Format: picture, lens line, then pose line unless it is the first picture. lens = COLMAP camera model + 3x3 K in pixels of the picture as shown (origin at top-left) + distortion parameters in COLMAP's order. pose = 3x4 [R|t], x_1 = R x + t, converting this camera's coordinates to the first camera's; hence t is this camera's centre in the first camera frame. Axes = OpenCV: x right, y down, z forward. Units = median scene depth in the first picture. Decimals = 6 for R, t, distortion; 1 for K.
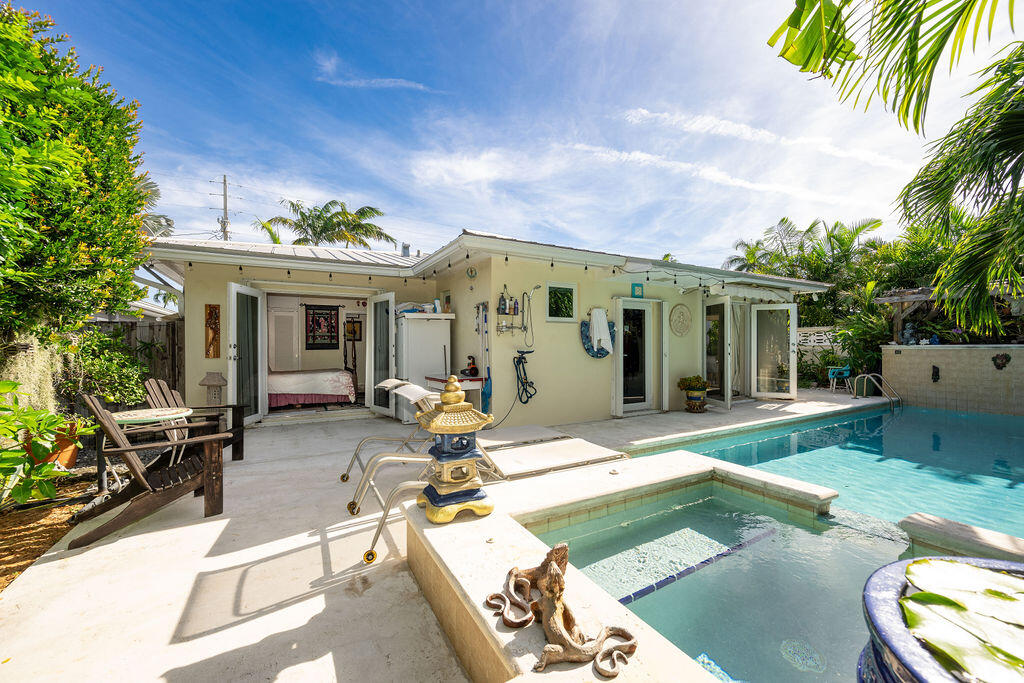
lens RADIAL K [[400.3, 0, 509.5], [0, 400.3, 346.6], [0, 0, 1]] dist [-0.001813, -0.000234]
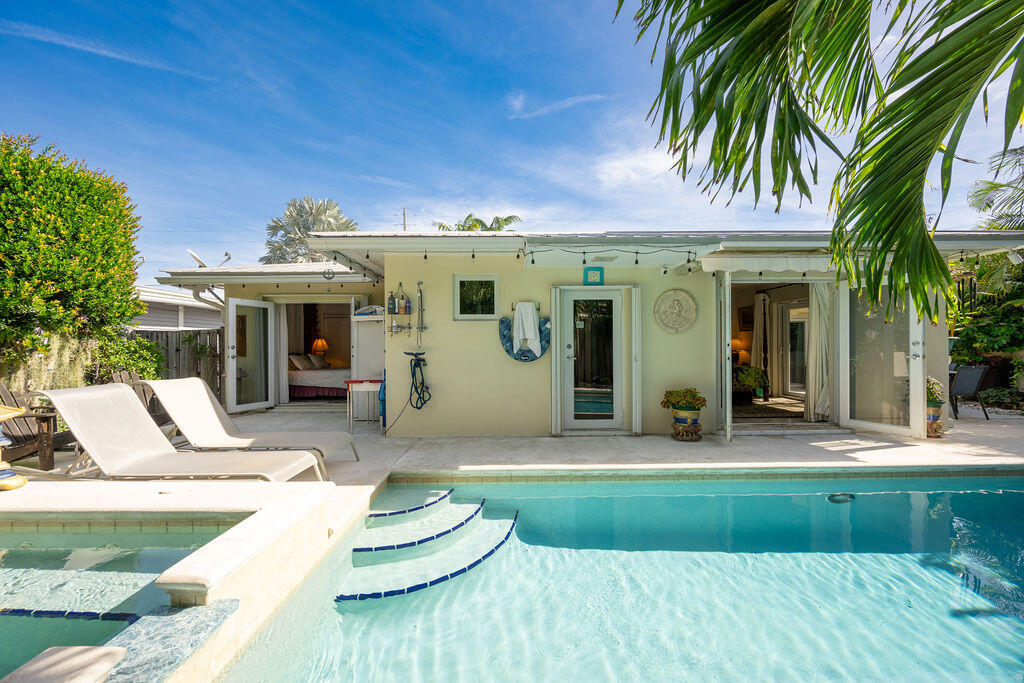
lens RADIAL K [[383.9, 0, 512.0], [0, 383.9, 341.5], [0, 0, 1]] dist [-0.000946, -0.000066]
pose [[0.882032, -0.004269, -0.471171, 0.556849], [0.001324, 0.999977, -0.006581, -0.007528], [0.471188, 0.005180, 0.882017, 0.273083]]
